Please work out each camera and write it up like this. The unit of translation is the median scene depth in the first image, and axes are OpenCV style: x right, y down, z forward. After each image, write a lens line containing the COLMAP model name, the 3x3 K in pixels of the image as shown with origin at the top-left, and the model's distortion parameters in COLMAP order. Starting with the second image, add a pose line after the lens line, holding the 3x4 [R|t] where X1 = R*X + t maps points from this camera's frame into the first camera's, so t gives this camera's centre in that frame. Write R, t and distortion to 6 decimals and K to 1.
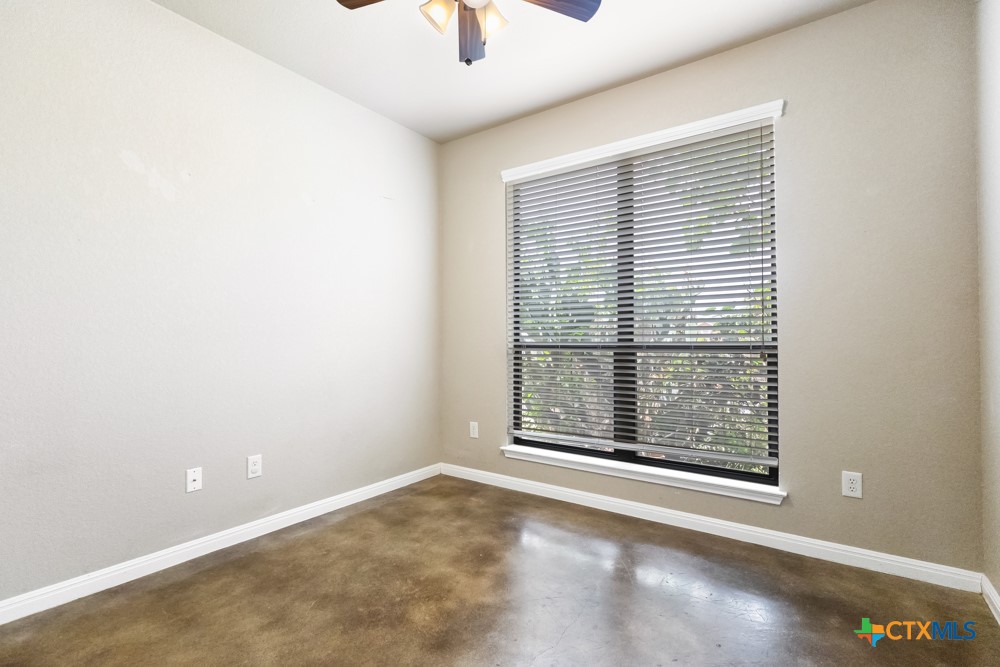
lens RADIAL K [[462.9, 0, 498.6], [0, 462.9, 333.1], [0, 0, 1]] dist [0.000559, 0.000280]
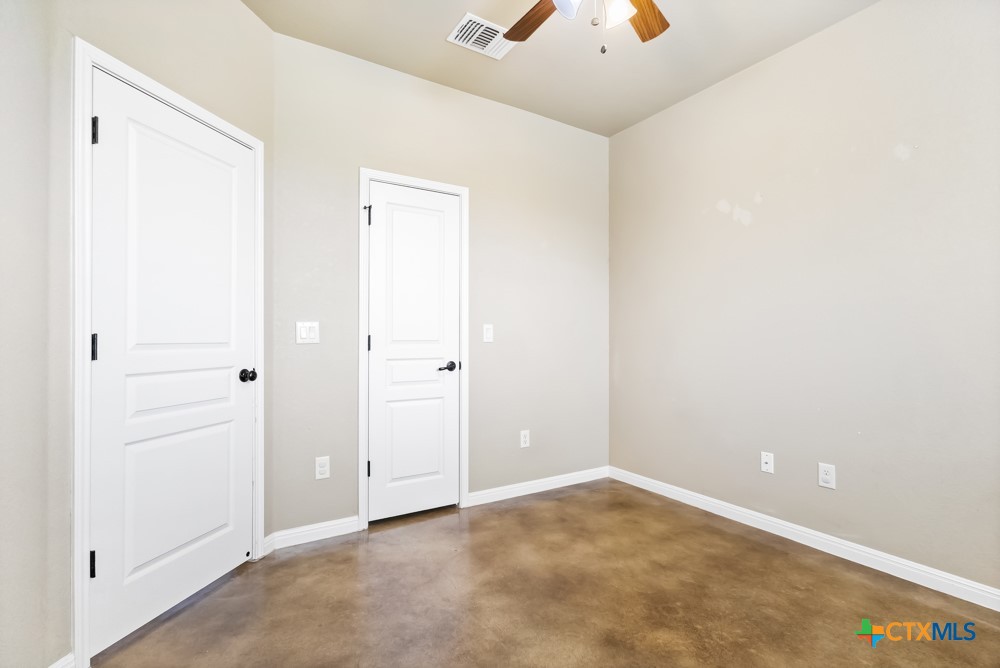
lens RADIAL K [[462.9, 0, 498.6], [0, 462.9, 333.6], [0, 0, 1]] dist [0.000559, 0.000280]
pose [[-0.379919, -0.008105, -0.924984, 0.714526], [0.010917, 0.999853, -0.013245, 0.010937], [0.924955, -0.015130, -0.379775, 0.920105]]
